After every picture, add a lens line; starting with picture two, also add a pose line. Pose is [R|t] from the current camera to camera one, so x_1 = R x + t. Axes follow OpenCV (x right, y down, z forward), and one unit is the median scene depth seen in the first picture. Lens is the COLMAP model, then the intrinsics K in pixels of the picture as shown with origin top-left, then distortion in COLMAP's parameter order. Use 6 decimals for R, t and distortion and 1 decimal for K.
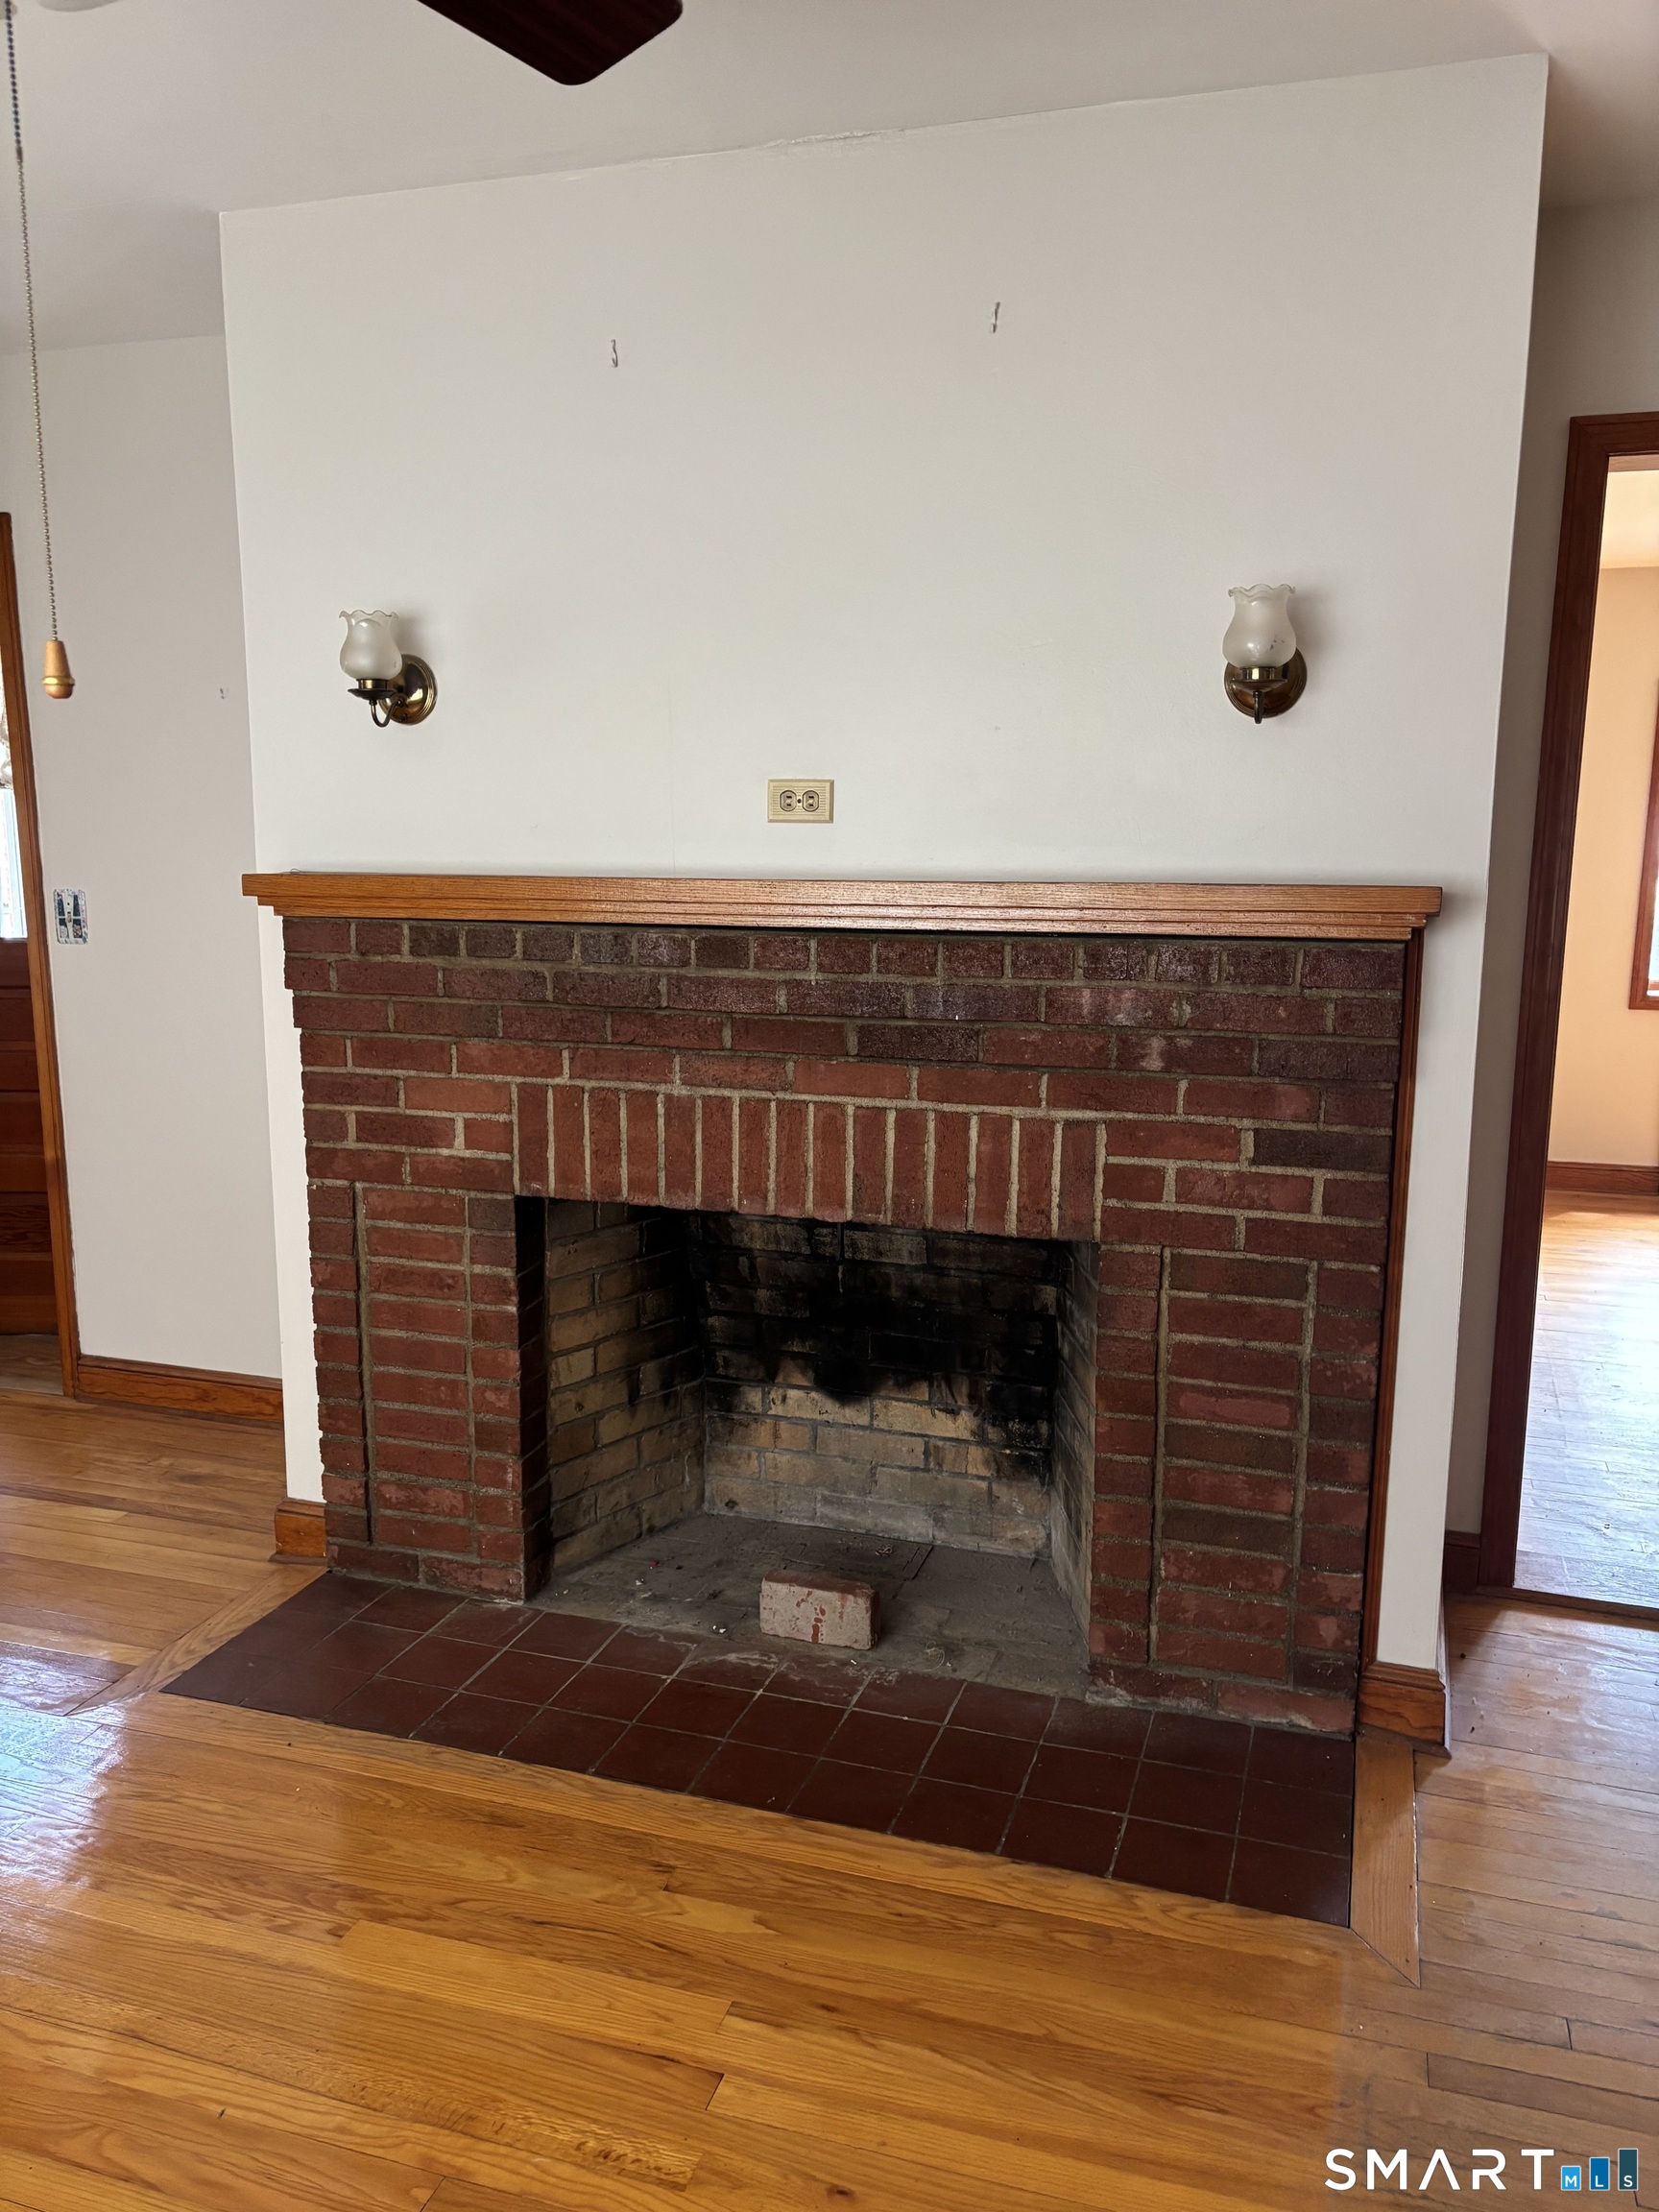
lens RADIAL K [[1686.0, 0, 829.5], [0, 1686.0, 1106.0], [0, 0, 1]] dist [0.088138, -0.240188]
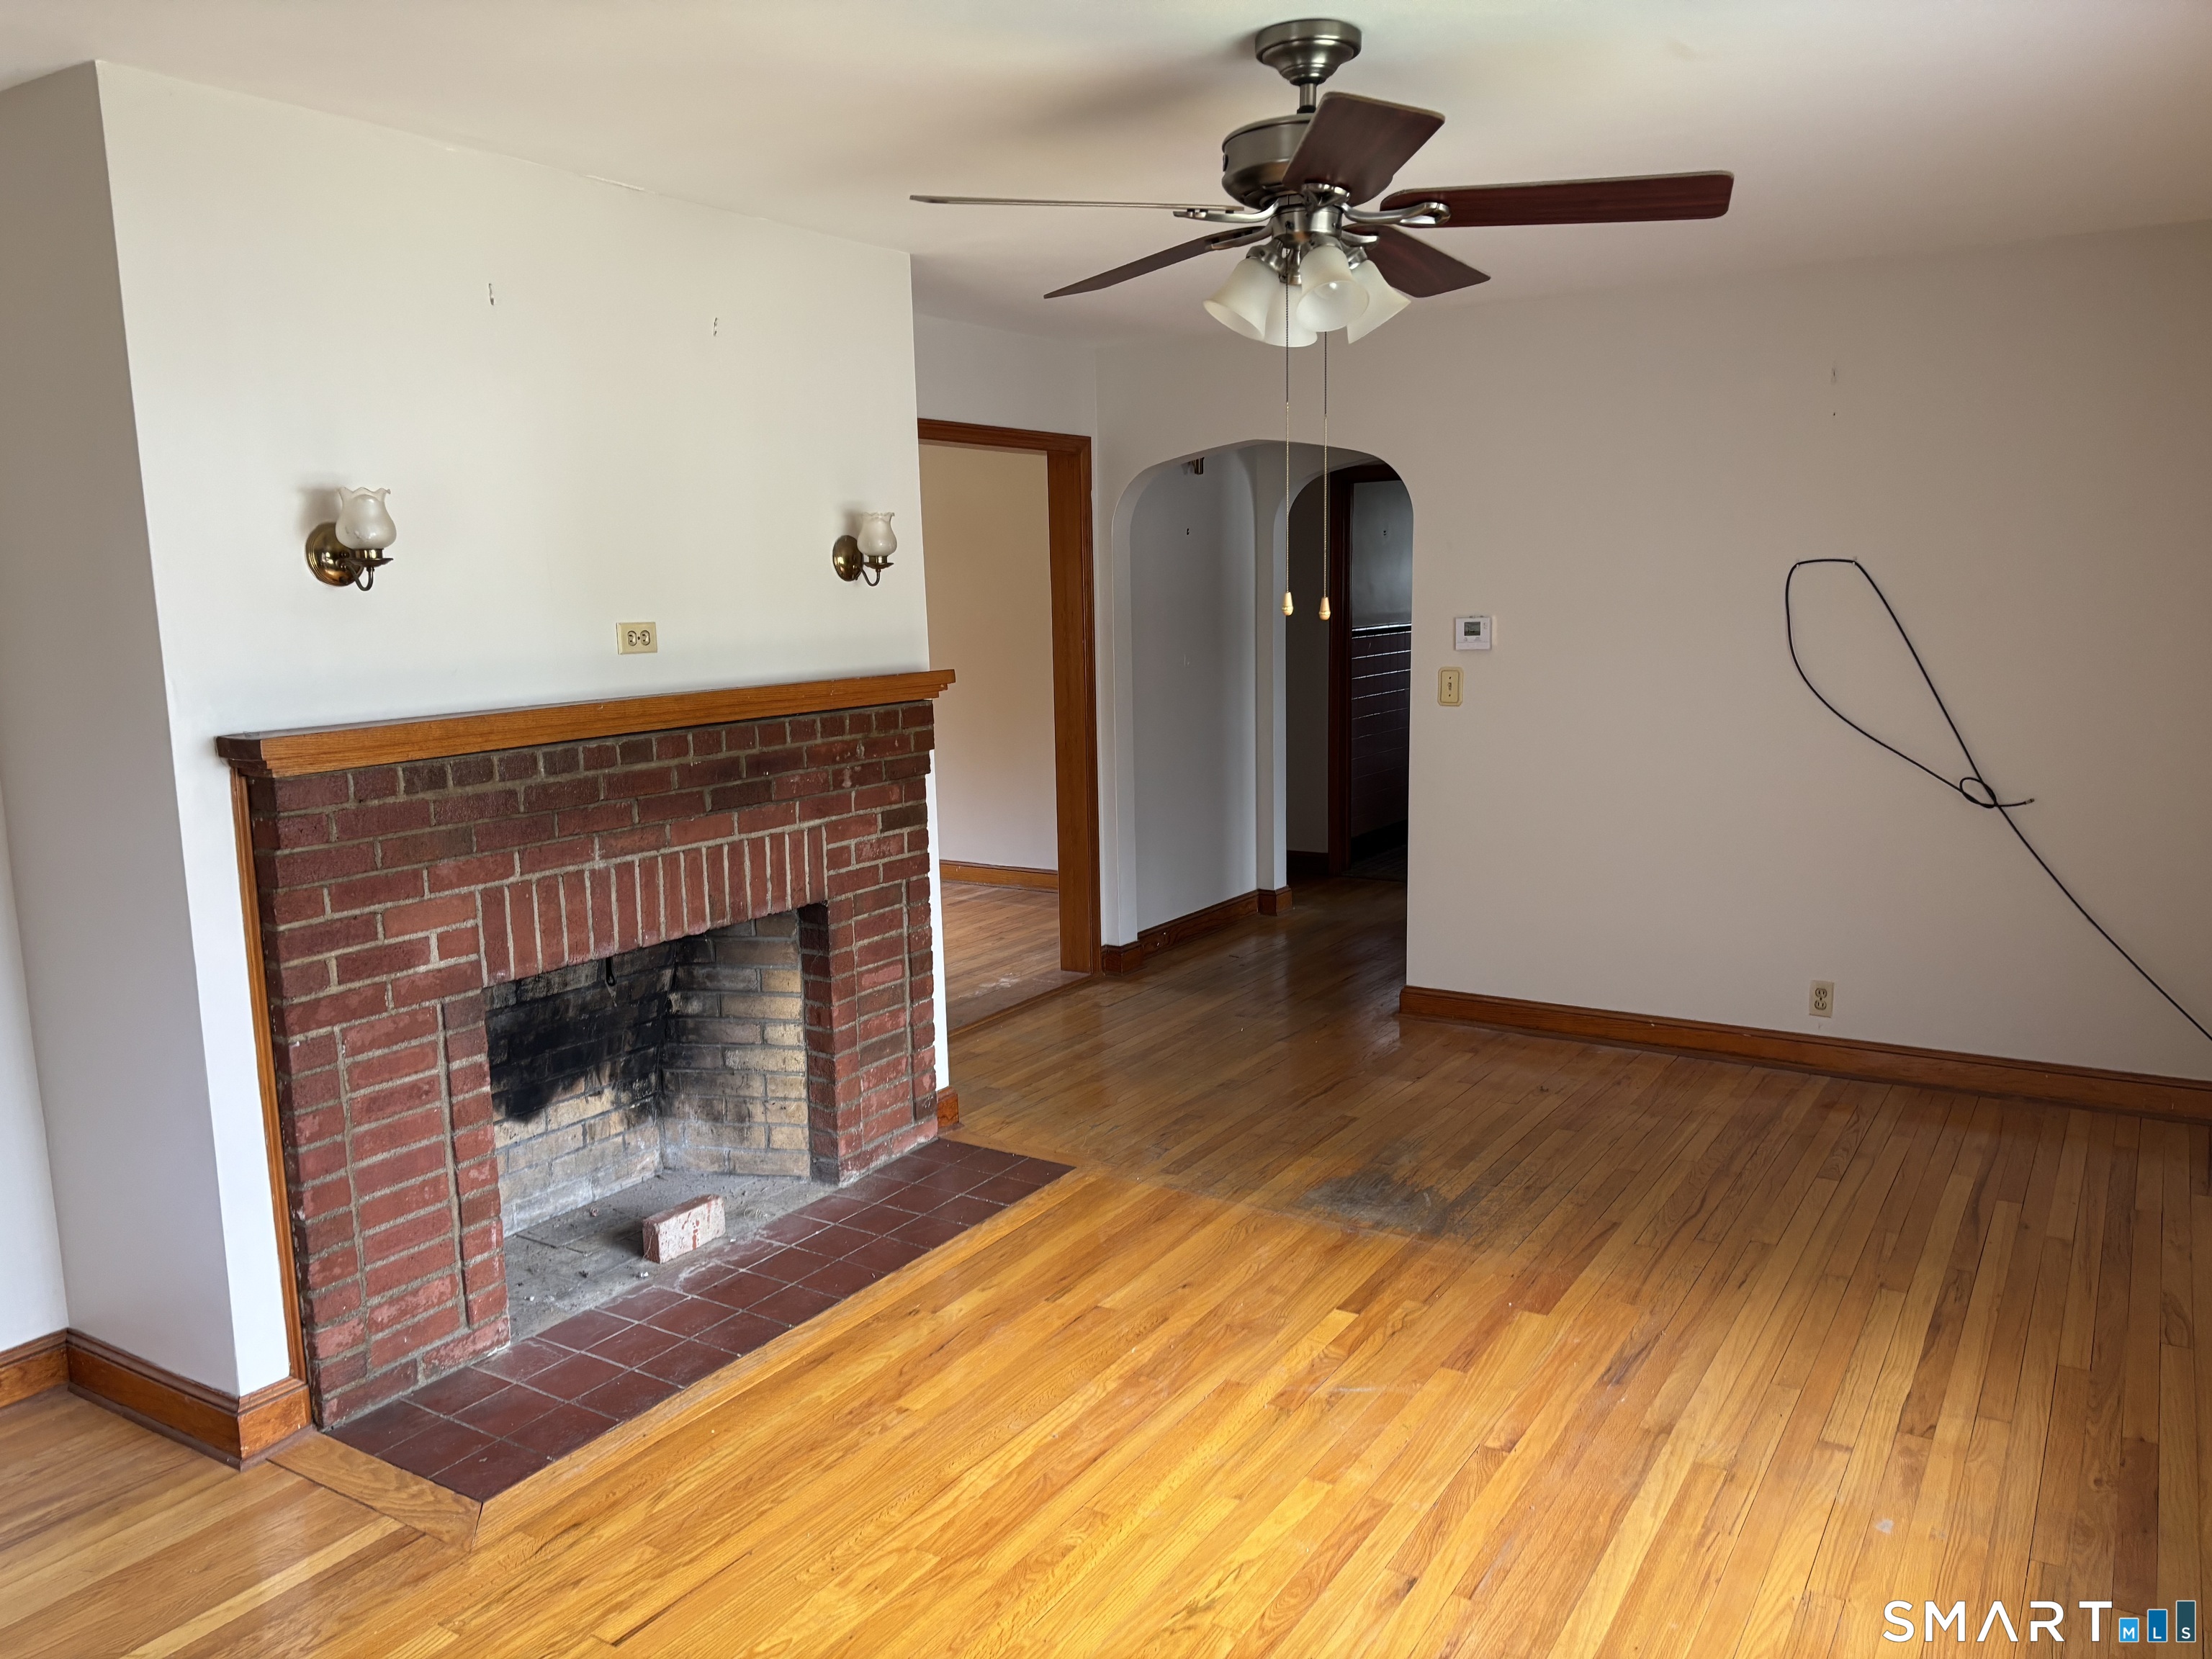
lens RADIAL K [[1686.0, 0, 1106.0], [0, 1686.0, 829.5], [0, 0, 1]] dist [0.088138, -0.240188]
pose [[0.233365, -0.154021, 0.960114, -1.198878], [0.183736, 0.976574, 0.112003, -0.105927], [-0.954873, 0.150270, 0.256197, 0.285379]]
